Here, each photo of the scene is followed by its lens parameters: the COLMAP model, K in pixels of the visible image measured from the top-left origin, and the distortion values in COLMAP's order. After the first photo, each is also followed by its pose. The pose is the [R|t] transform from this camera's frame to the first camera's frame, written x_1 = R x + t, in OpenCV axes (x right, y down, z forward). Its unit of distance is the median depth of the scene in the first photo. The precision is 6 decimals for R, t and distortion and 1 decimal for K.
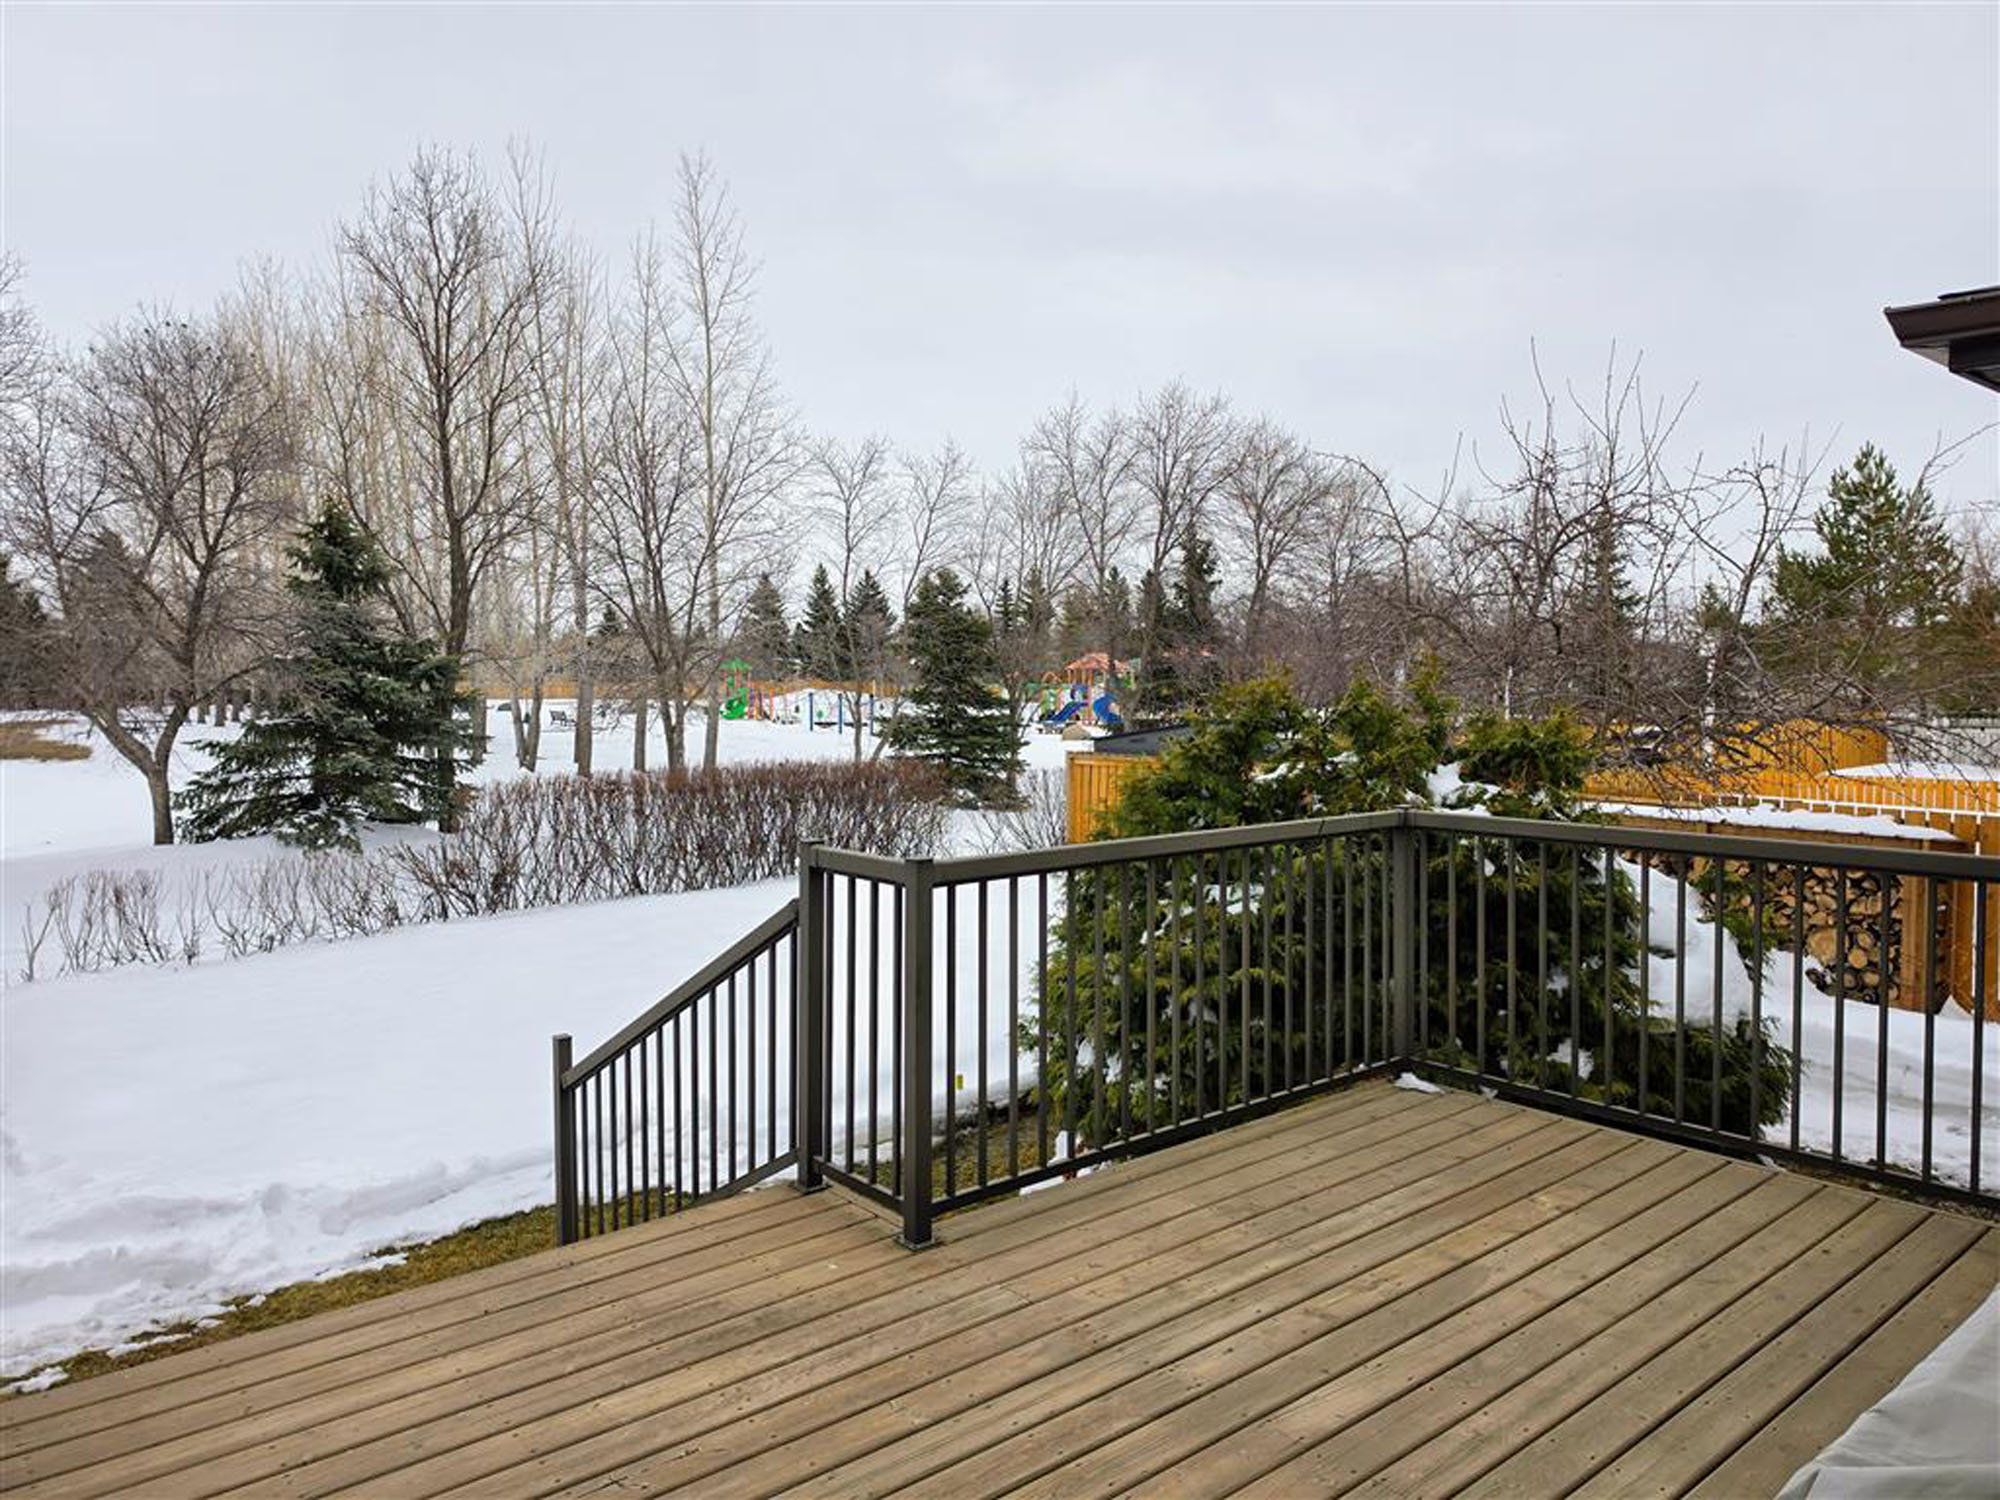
lens RADIAL K [[1379.6, 0, 987.5], [0, 1379.6, 743.1], [0, 0, 1]] dist [0.078444, -0.089307]
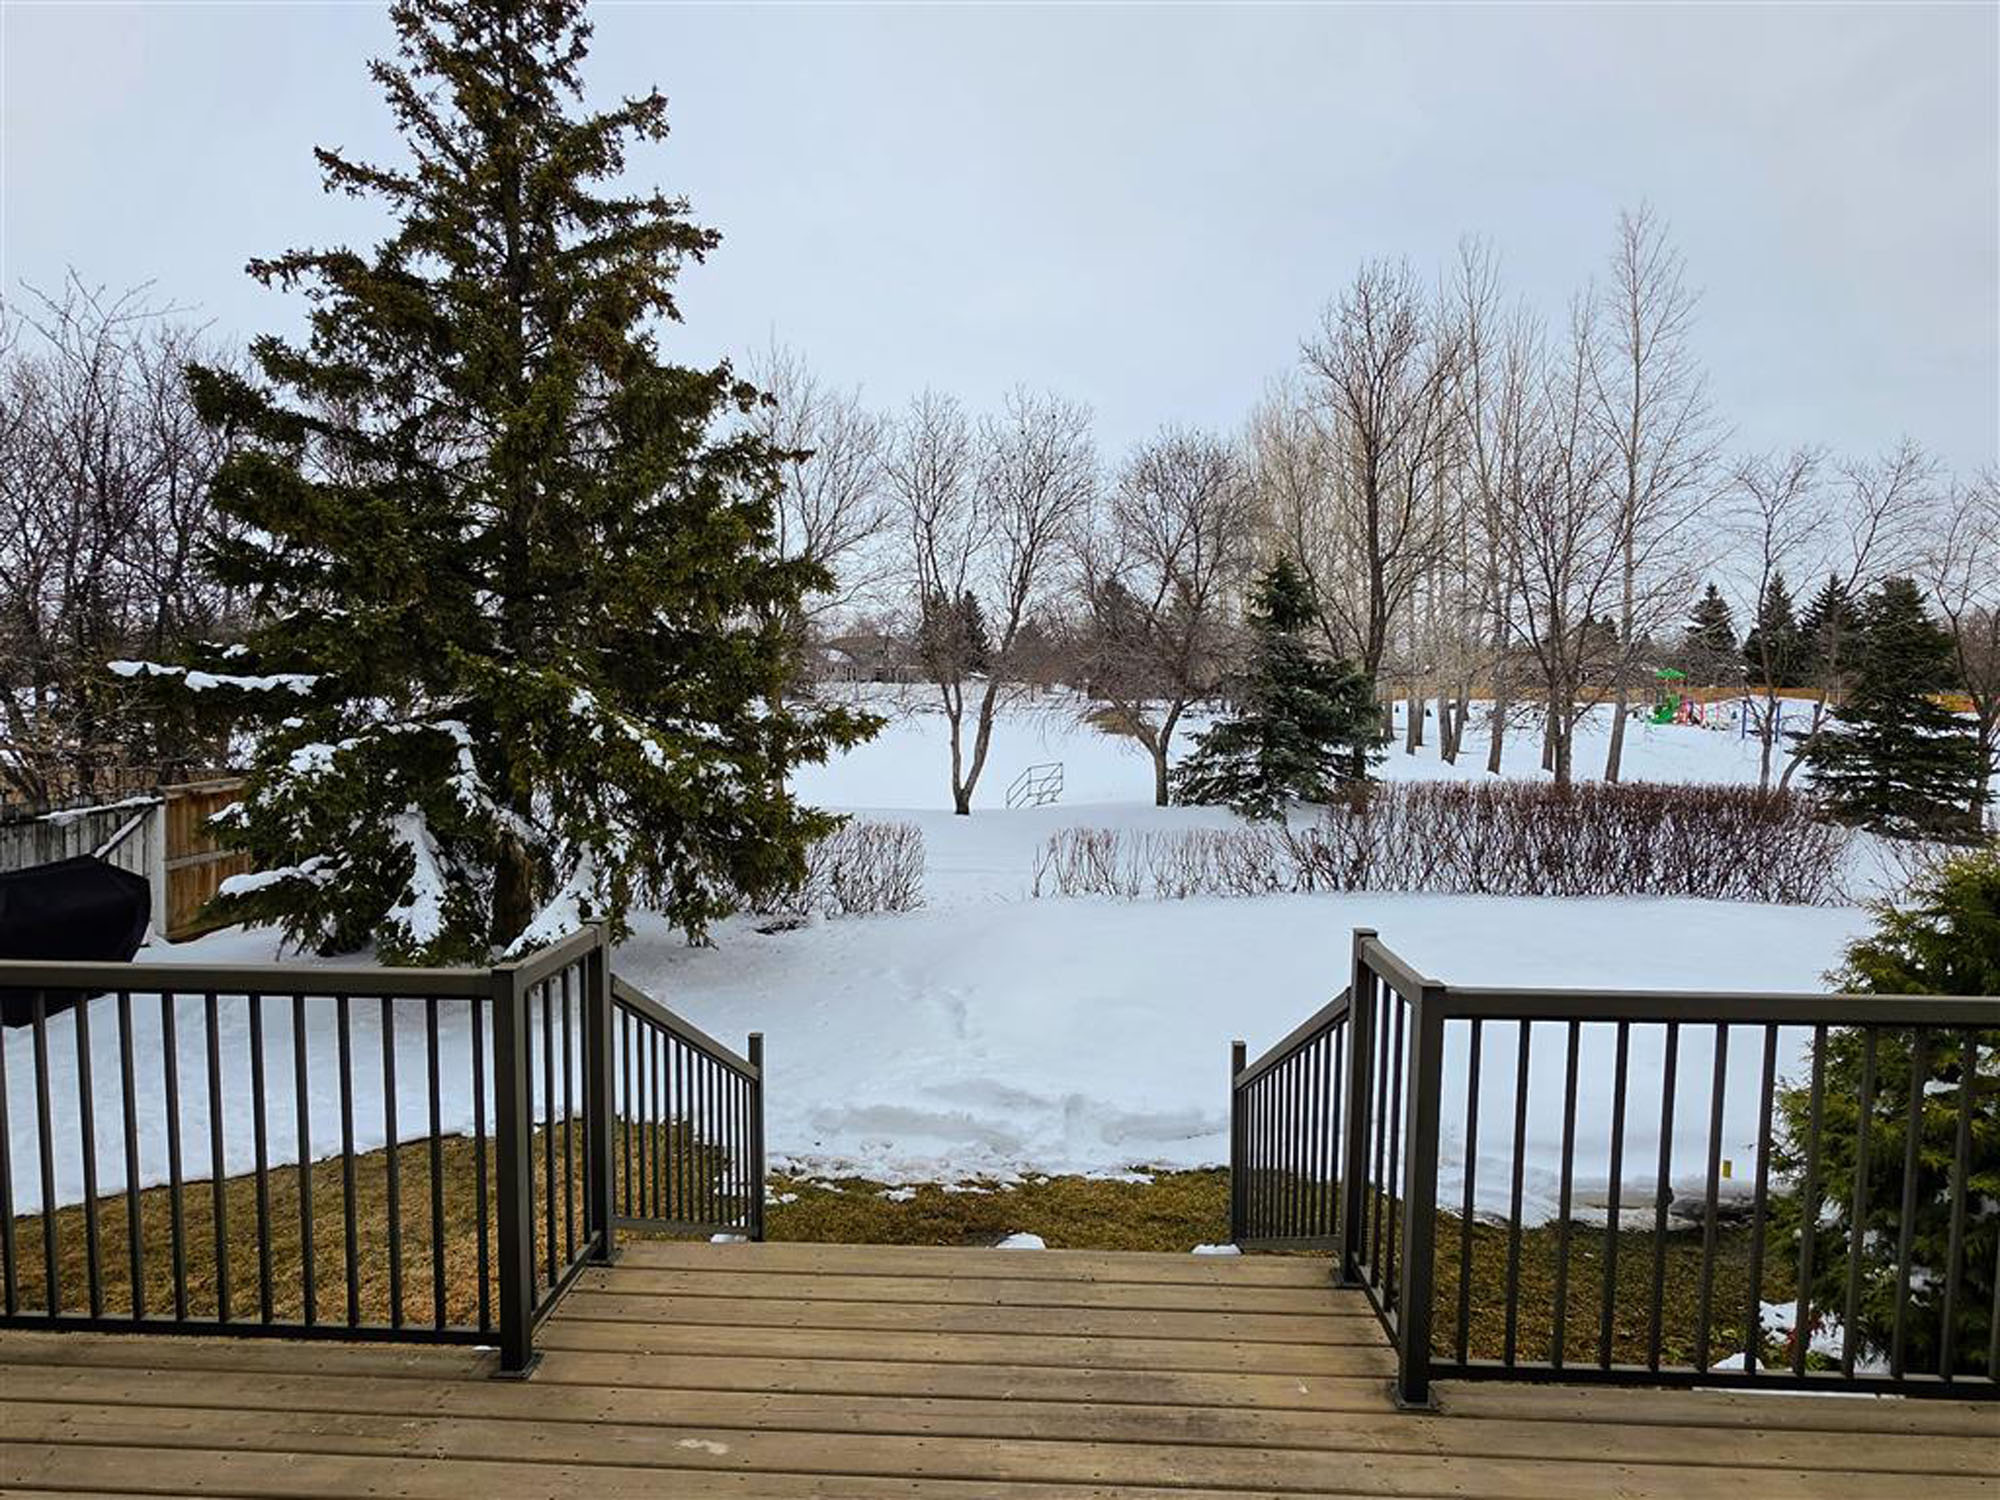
lens RADIAL K [[1102.3, 0, 991.0], [0, 1102.3, 747.6], [0, 0, 1]] dist [-0.006572, 0.003565]
pose [[0.733872, 0.052503, -0.677256, 0.042826], [-0.041253, 0.998613, 0.032714, -0.015754], [0.678034, 0.003931, 0.735020, 0.057461]]
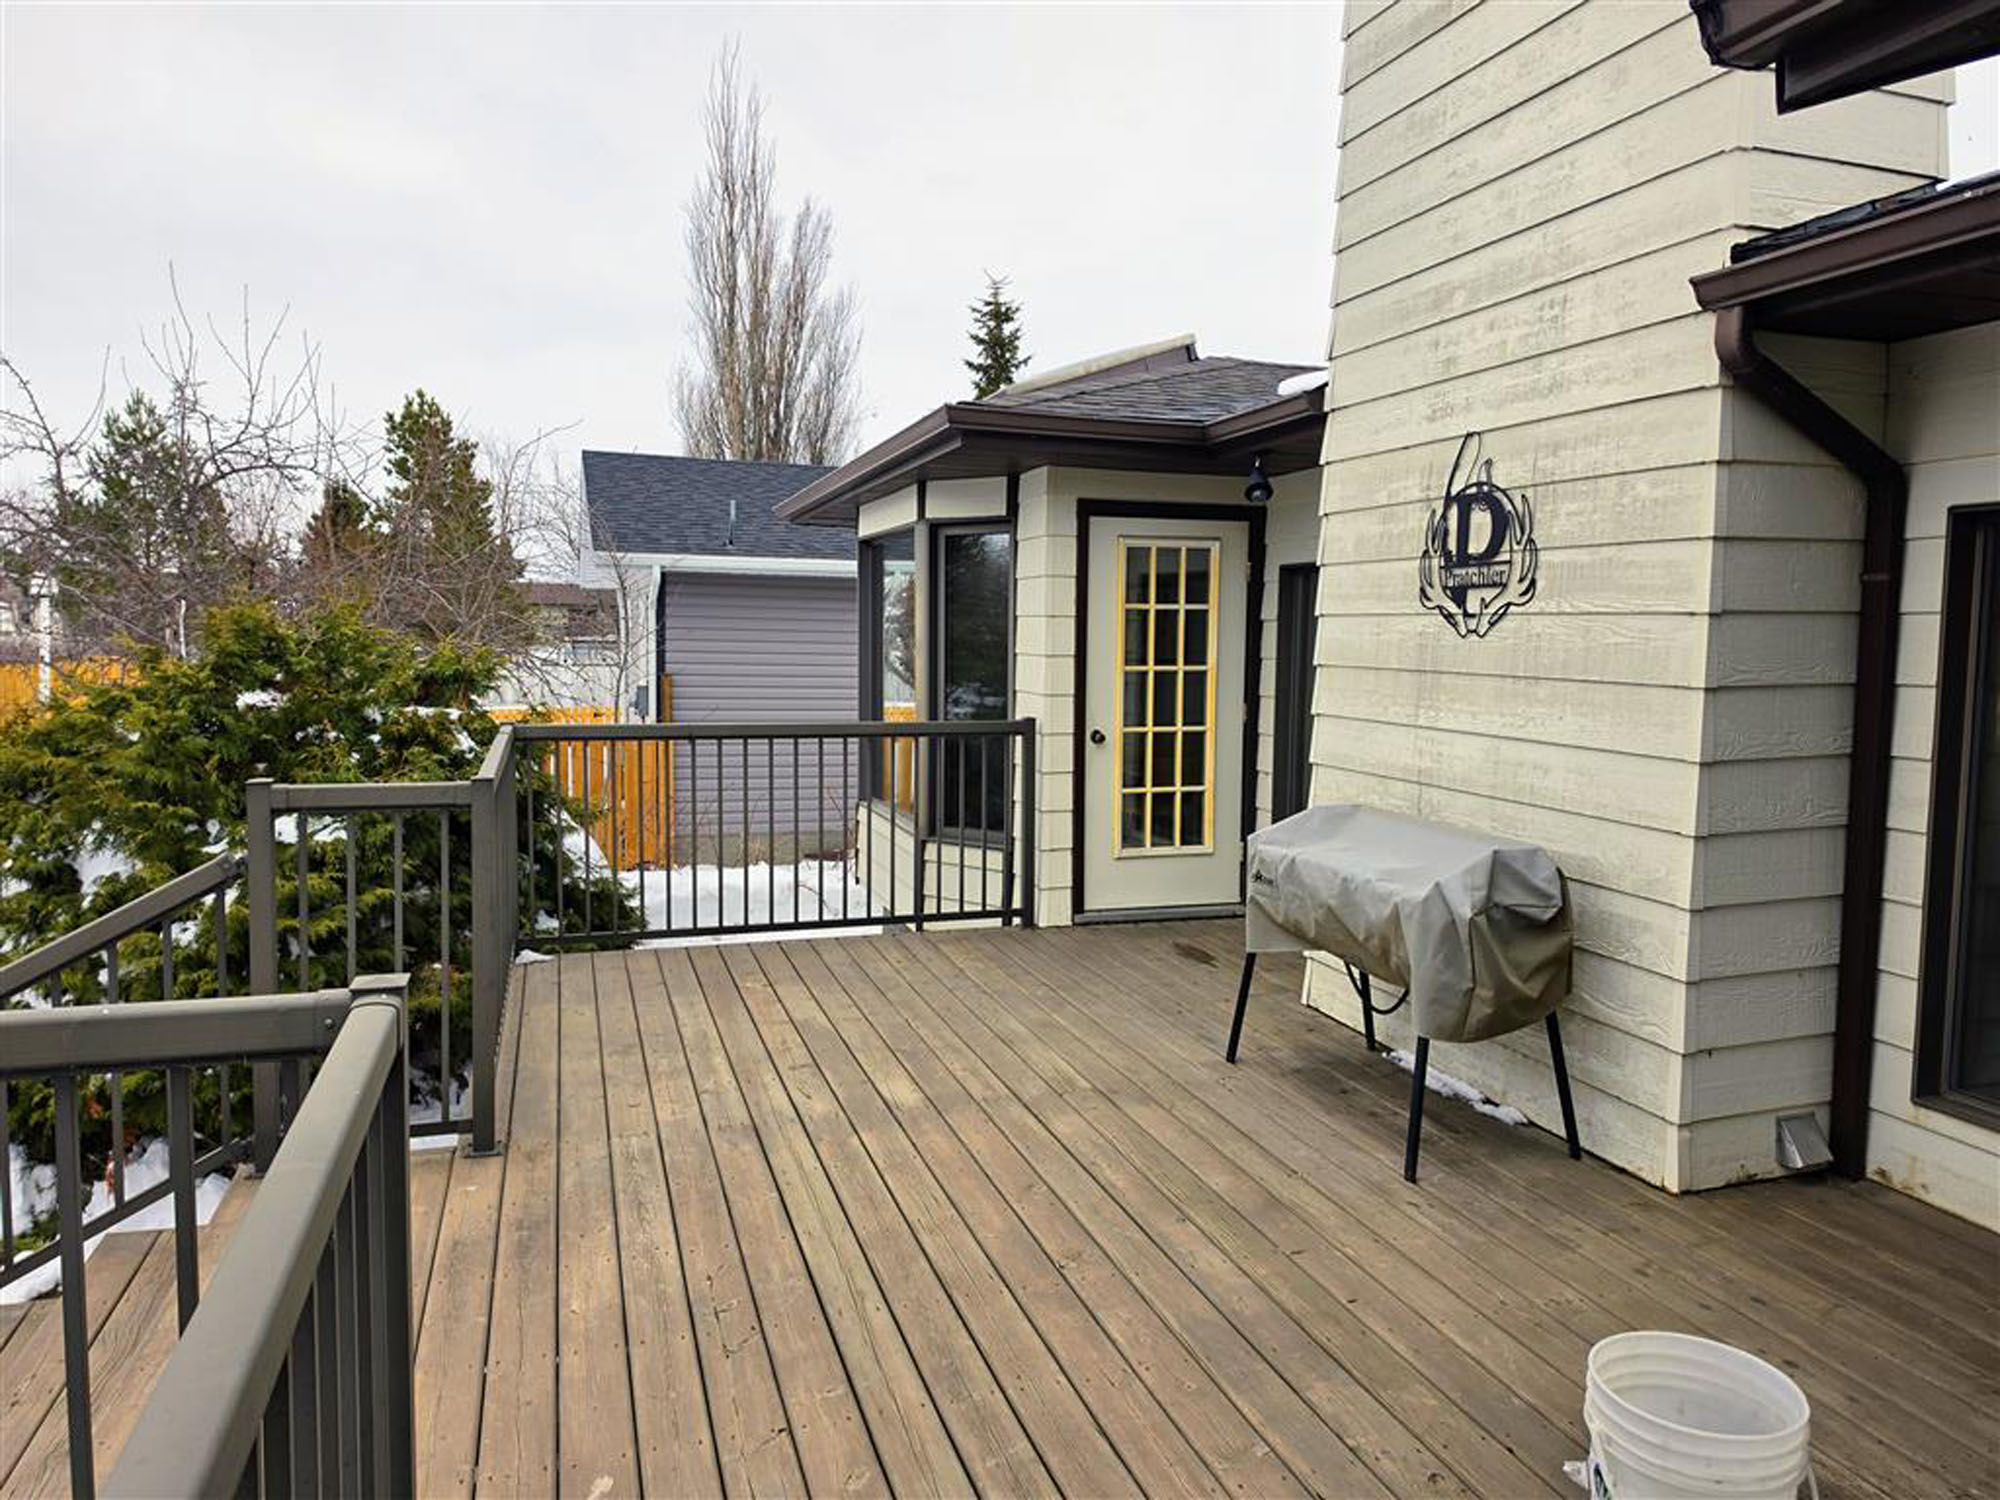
lens RADIAL K [[1379.6, 0, 993.6], [0, 1379.6, 744.9], [0, 0, 1]] dist [0.078444, -0.089307]
pose [[0.392989, -0.074045, 0.916557, -0.167008], [0.036746, 0.997221, 0.064806, 0.001480], [-0.918809, 0.008211, 0.394618, 0.050327]]
